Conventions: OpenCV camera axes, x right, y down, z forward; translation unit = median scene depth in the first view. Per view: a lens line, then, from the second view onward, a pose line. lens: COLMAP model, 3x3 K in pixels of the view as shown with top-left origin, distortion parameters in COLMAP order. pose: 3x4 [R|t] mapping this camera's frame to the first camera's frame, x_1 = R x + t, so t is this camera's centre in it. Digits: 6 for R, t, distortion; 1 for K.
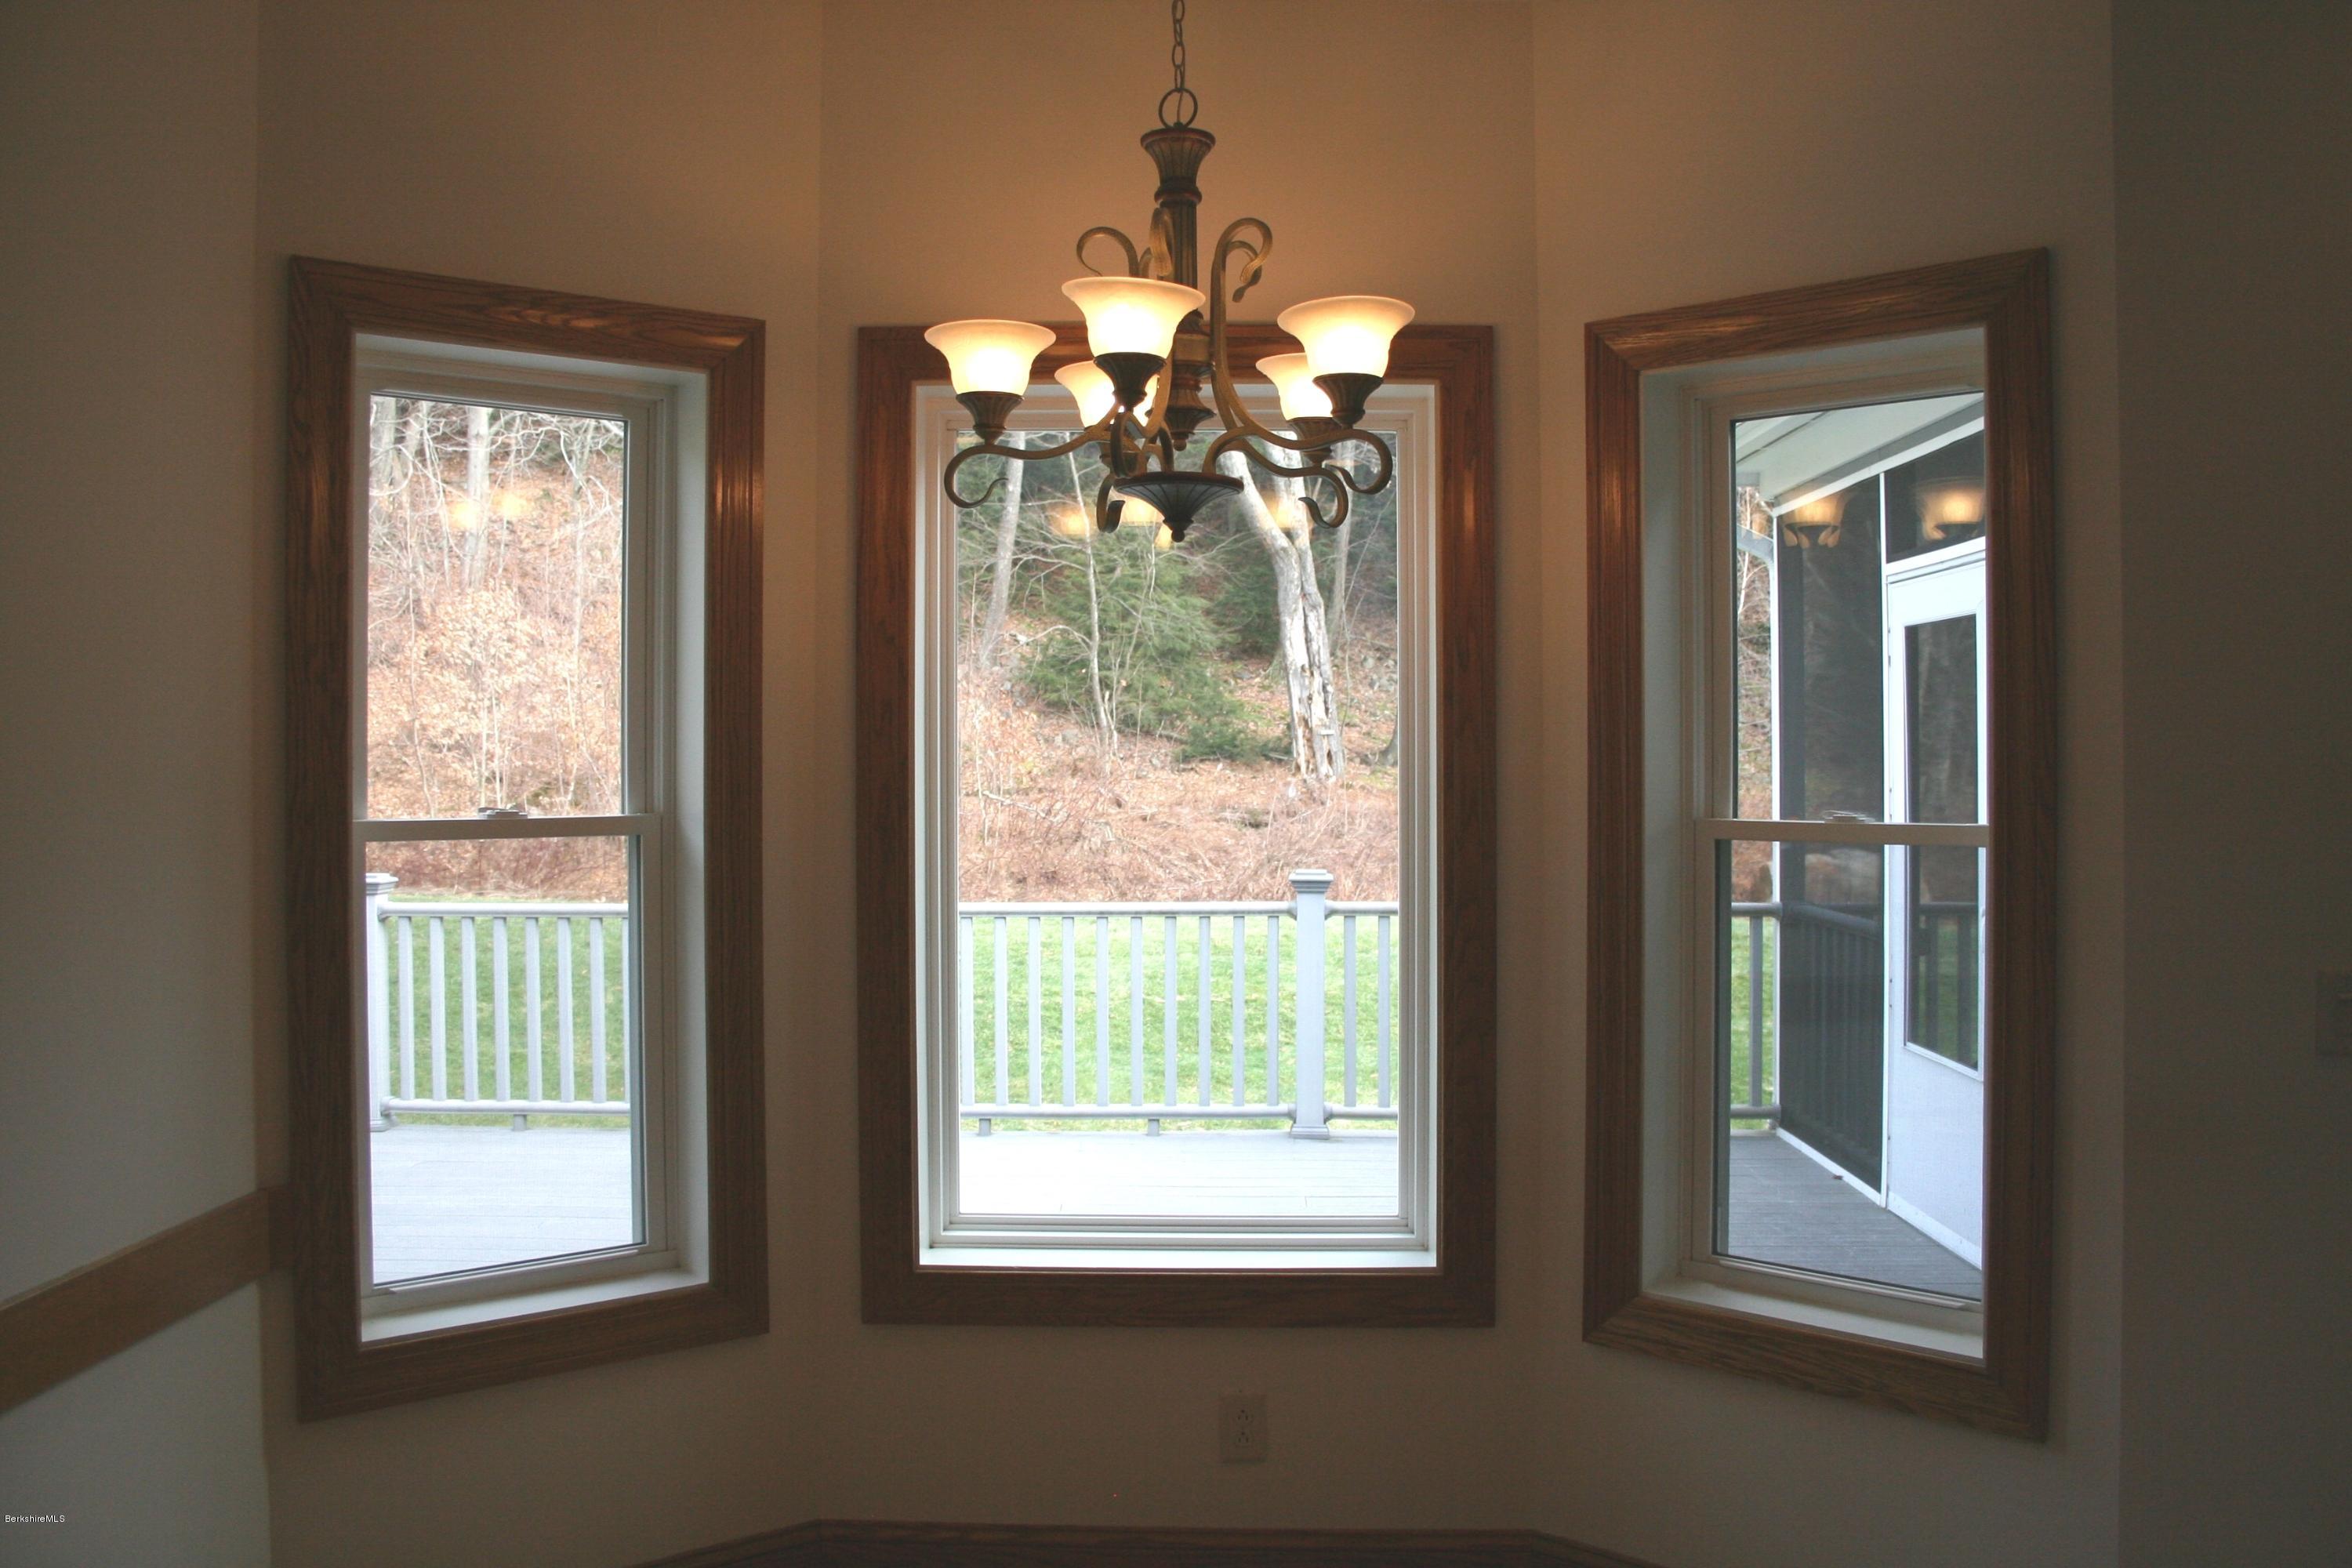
lens RADIAL K [[1954.7, 0, 1179.8], [0, 1954.7, 772.3], [0, 0, 1]] dist [-0.115177, 0.081357]
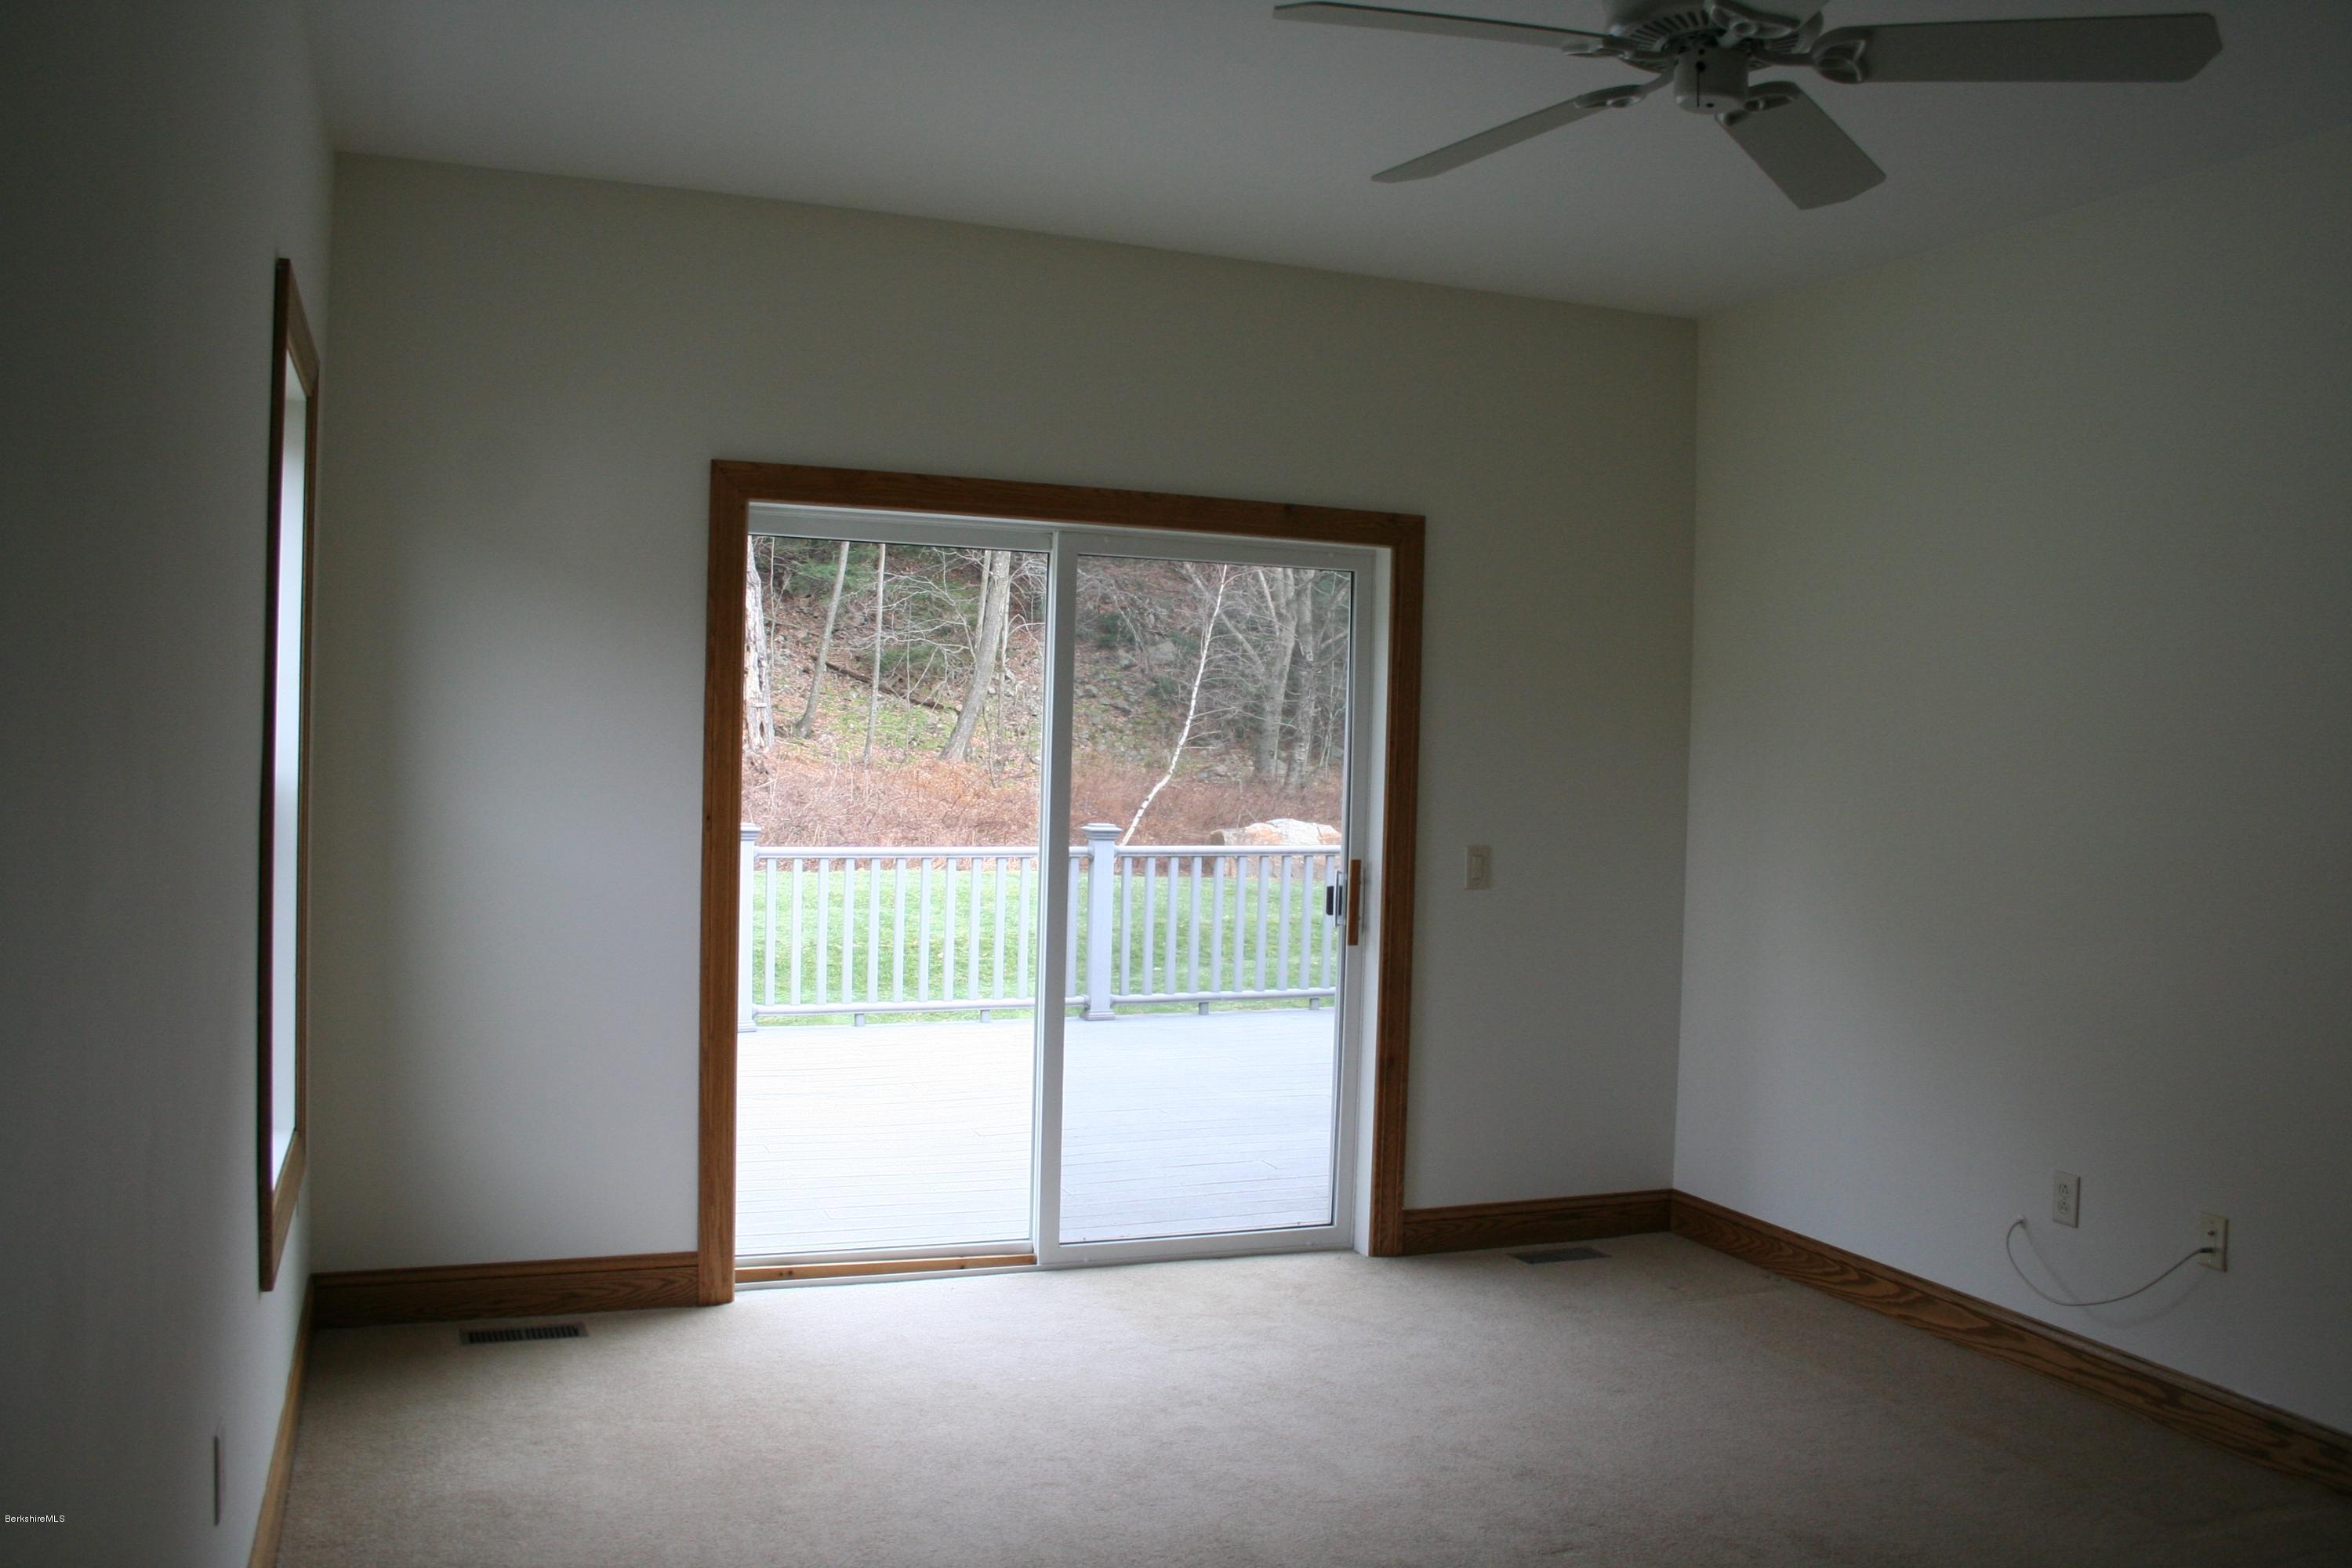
lens RADIAL K [[1954.7, 0, 1191.7], [0, 1954.7, 782.2], [0, 0, 1]] dist [-0.115177, 0.081357]
pose [[0.924568, 0.011158, 0.380854, -0.168093], [-0.019410, 0.999653, 0.017832, -0.003390], [-0.380523, -0.023880, 0.924463, -0.089710]]
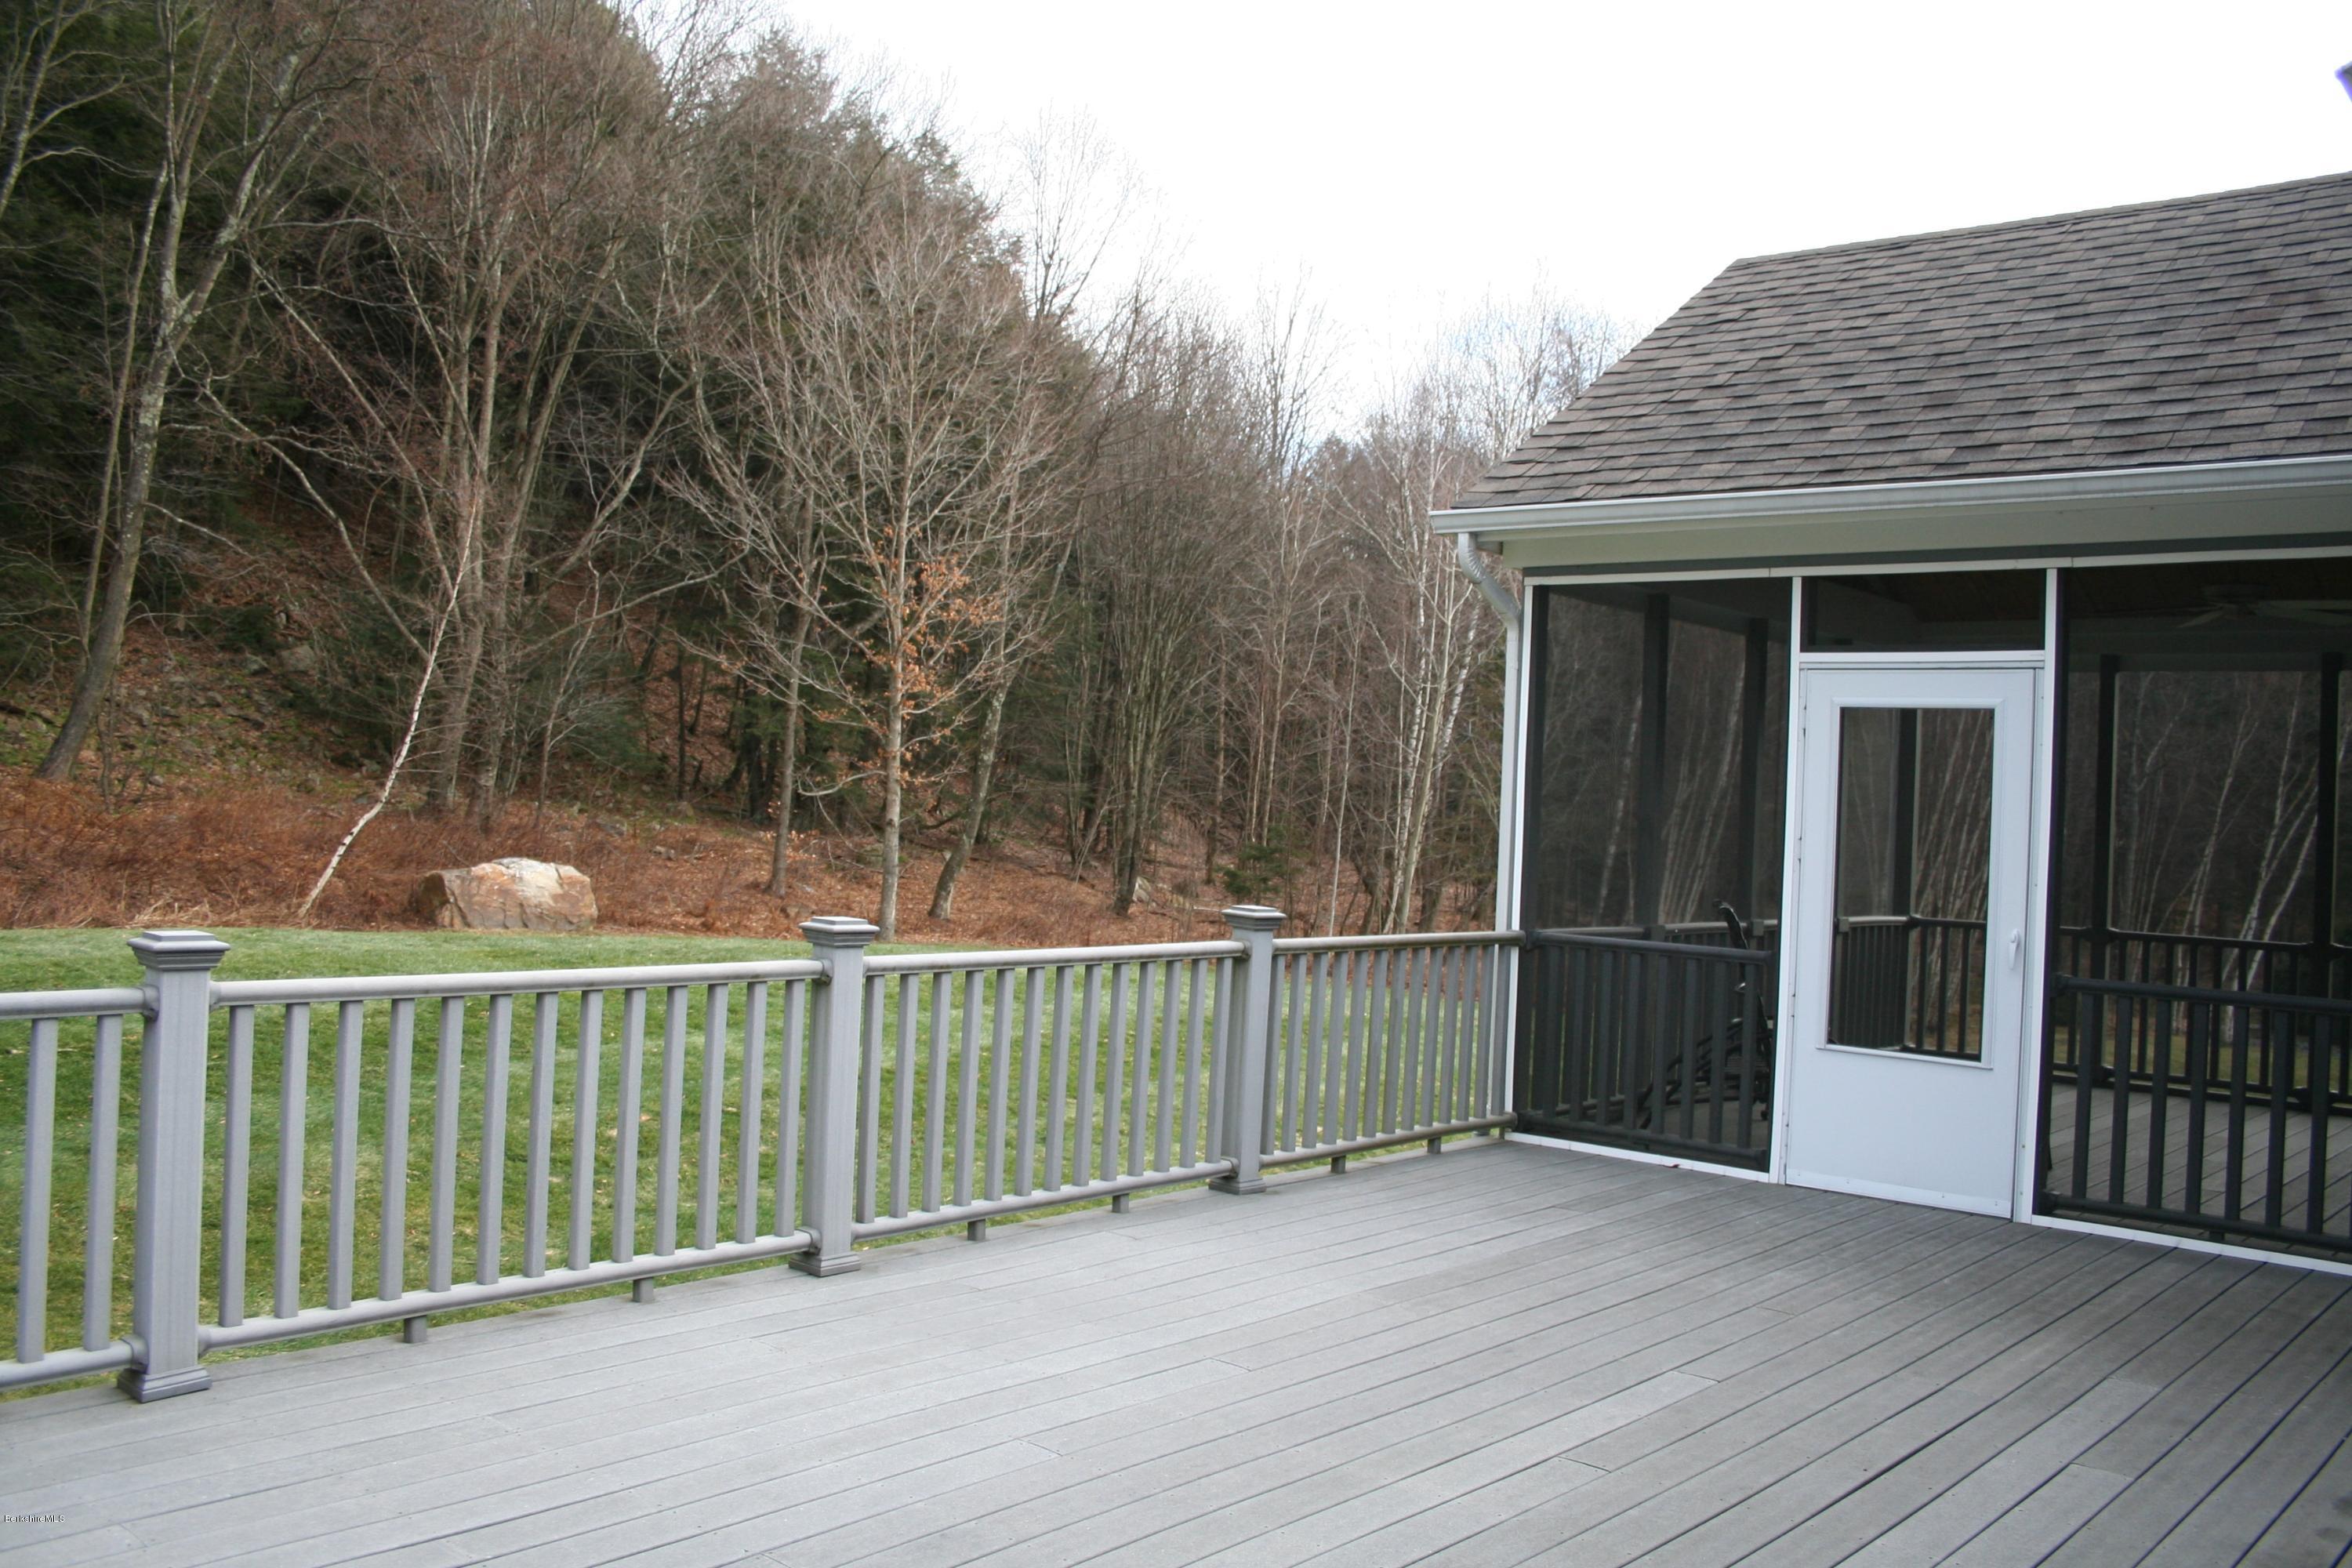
lens RADIAL K [[1954.7, 0, 1187.2], [0, 1954.7, 771.5], [0, 0, 1]] dist [-0.115177, 0.081357]
pose [[0.662383, 0.036725, 0.748265, -0.169554], [-0.036279, 0.999198, -0.016925, 0.000246], [-0.748286, -0.015936, 0.663185, 0.103029]]
